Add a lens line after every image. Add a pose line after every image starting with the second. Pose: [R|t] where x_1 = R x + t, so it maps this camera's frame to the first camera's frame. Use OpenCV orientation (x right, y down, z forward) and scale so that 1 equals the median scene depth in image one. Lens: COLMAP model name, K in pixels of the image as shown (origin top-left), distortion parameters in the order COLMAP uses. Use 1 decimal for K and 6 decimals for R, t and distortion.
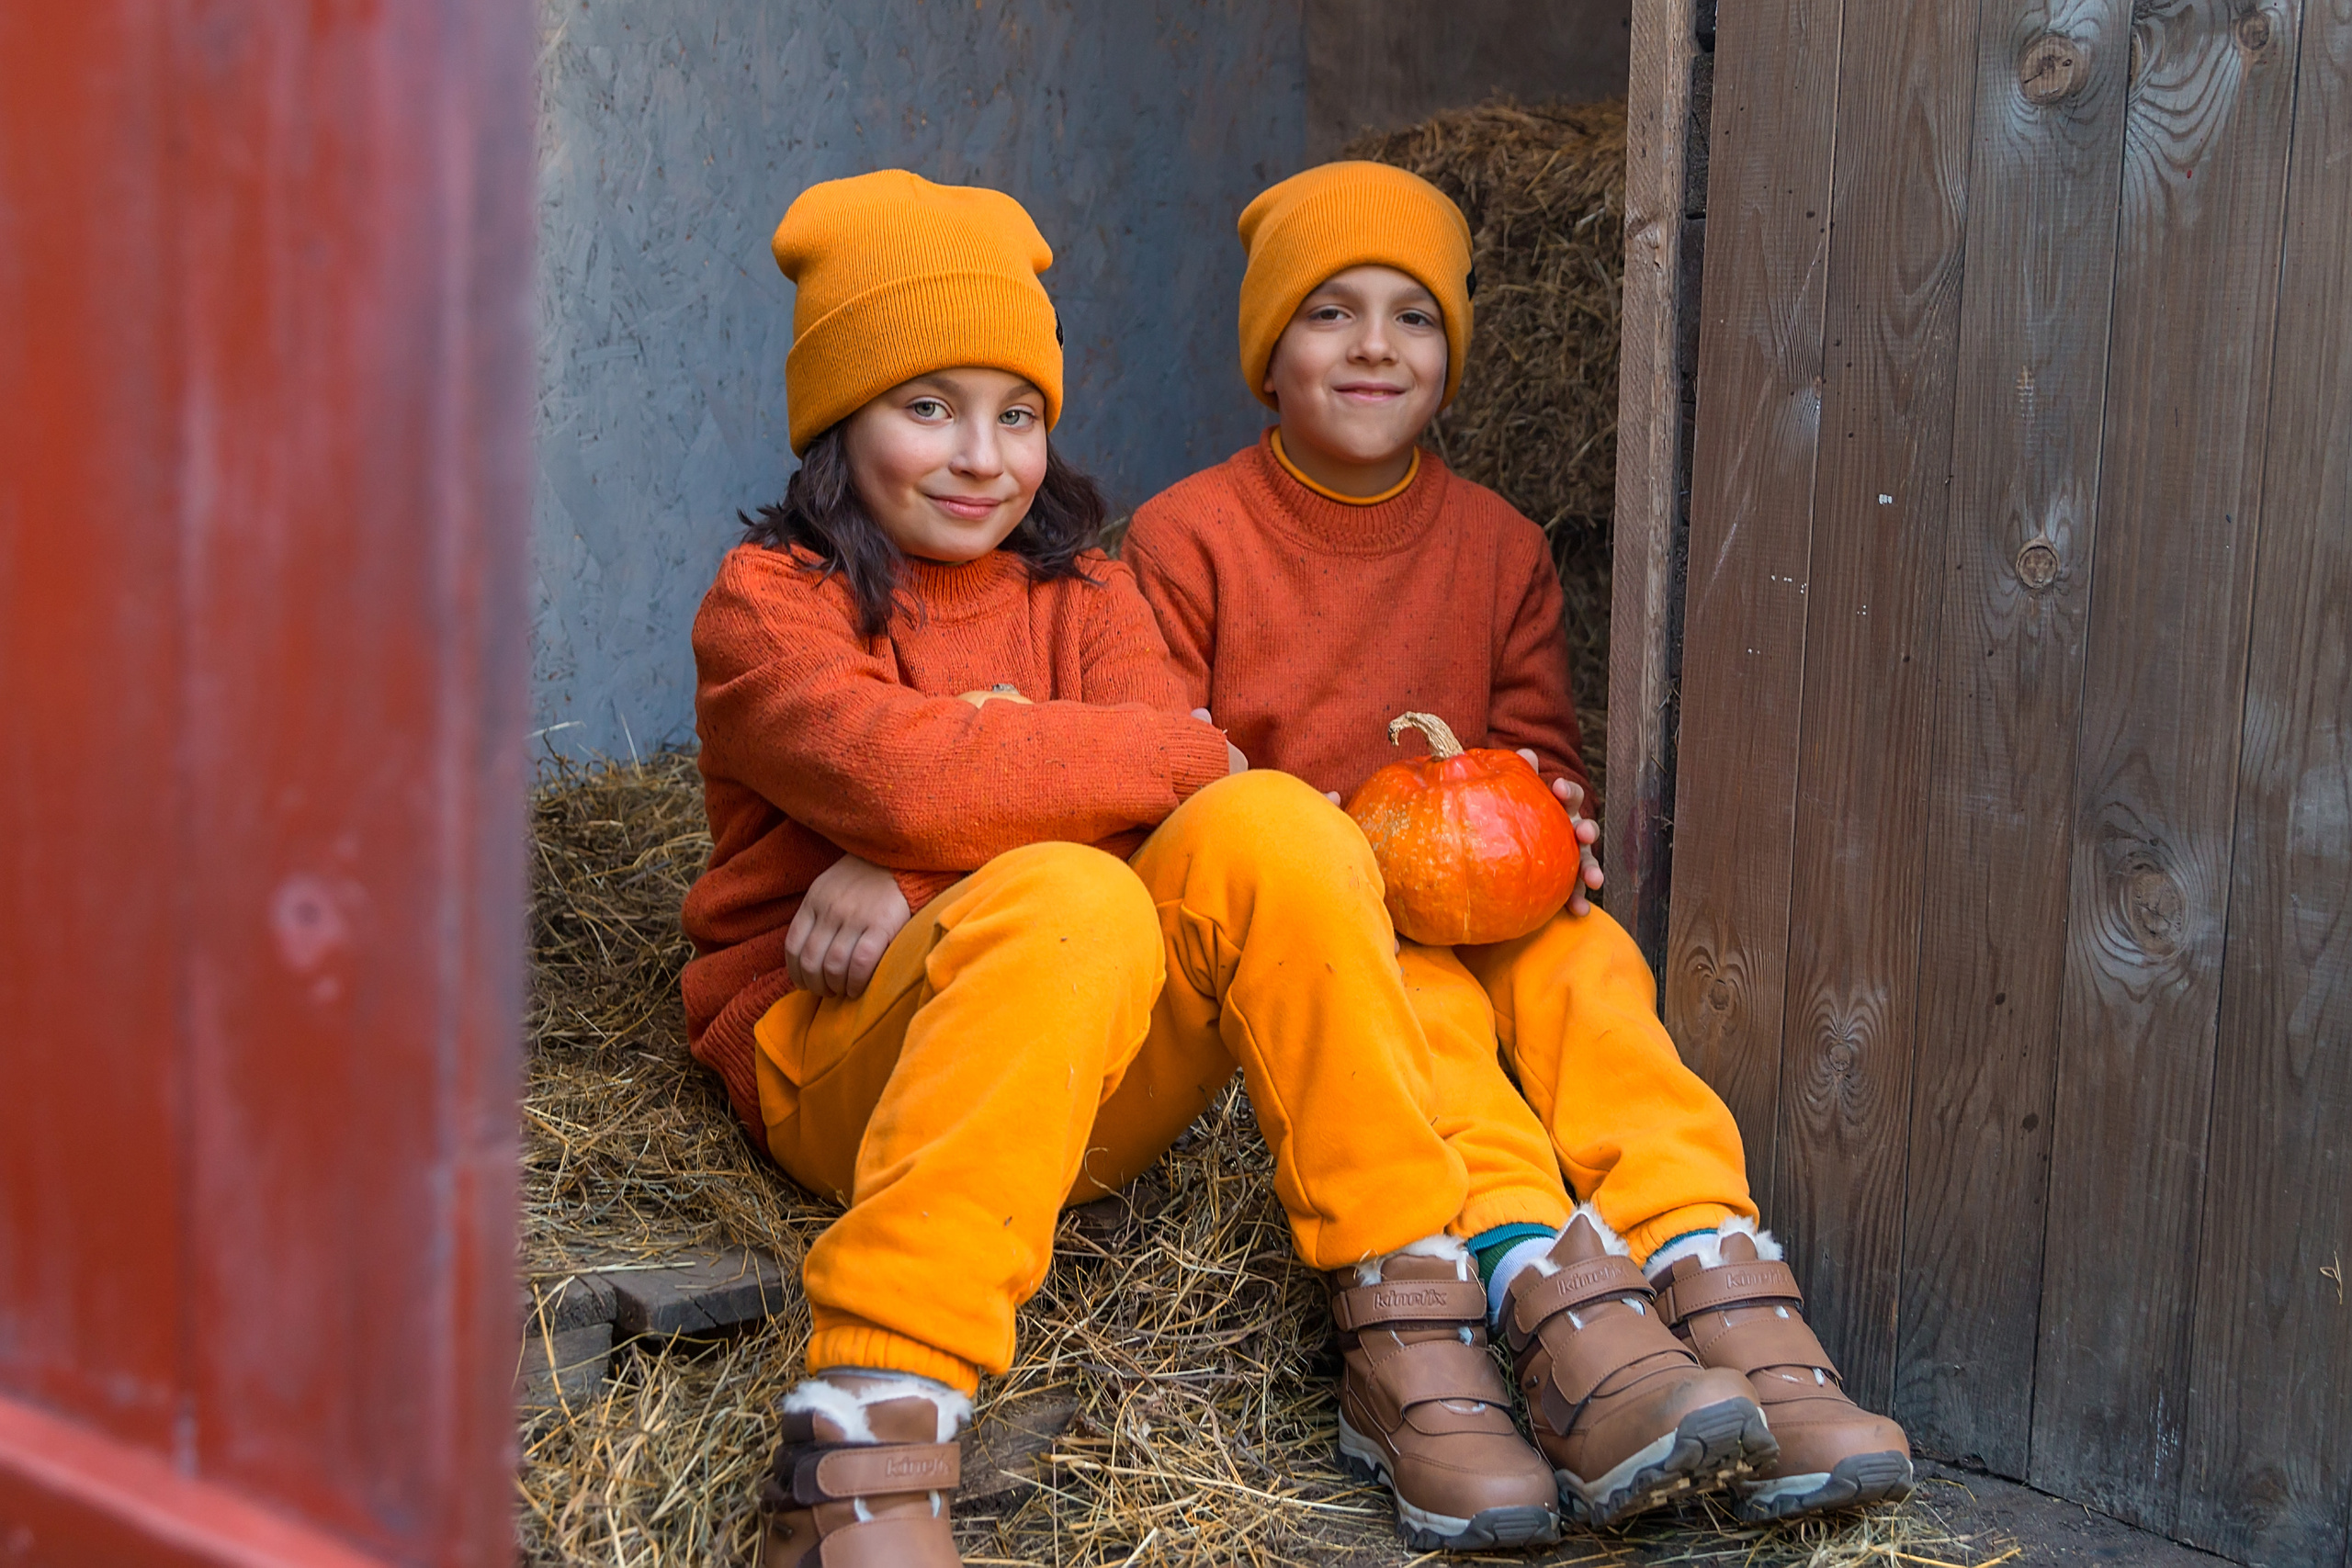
lens RADIAL K [[2829.8, 0, 1273.9], [0, 2829.8, 785.9], [0, 0, 1]] dist [0.007452, 0.003762]
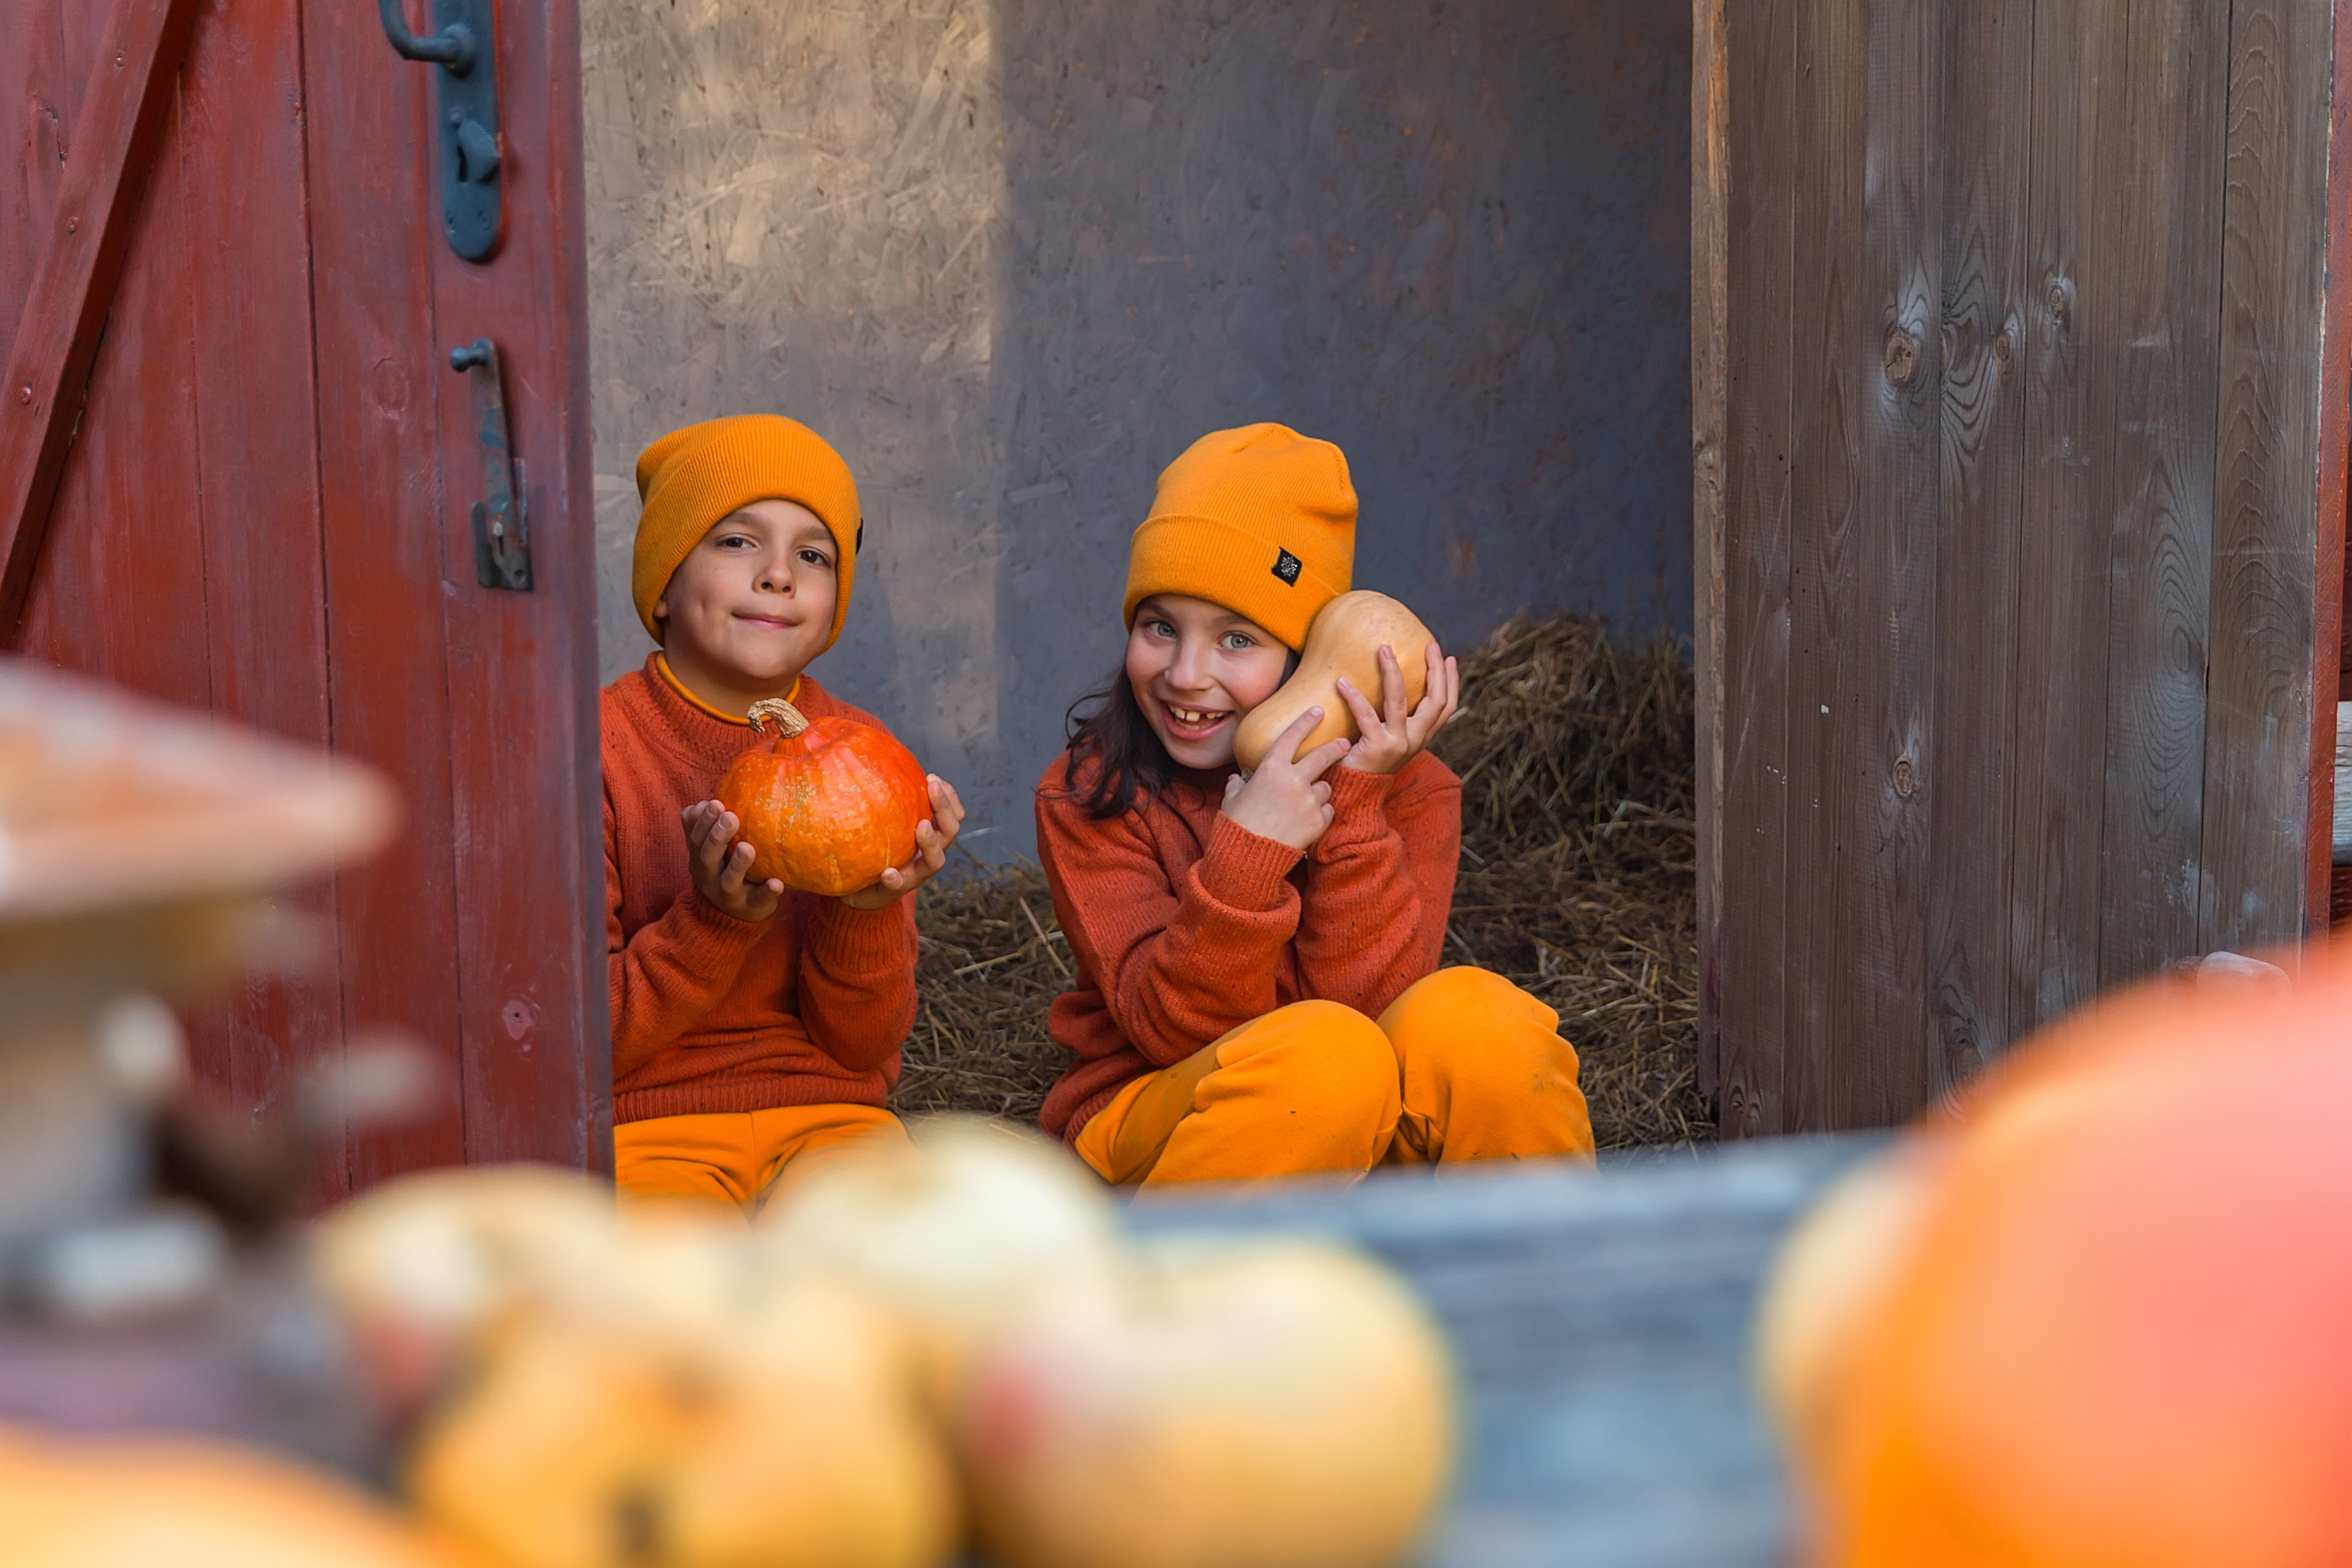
lens RADIAL K [[3936.1, 0, 1176.0], [0, 3936.1, 784.0], [0, 0, 1]] dist [0.024841, 0.010485]
pose [[0.926419, 0.015817, -0.376162, 0.576849], [-0.010576, 0.999816, 0.015994, -0.093959], [0.376346, -0.010839, 0.926416, -0.587592]]
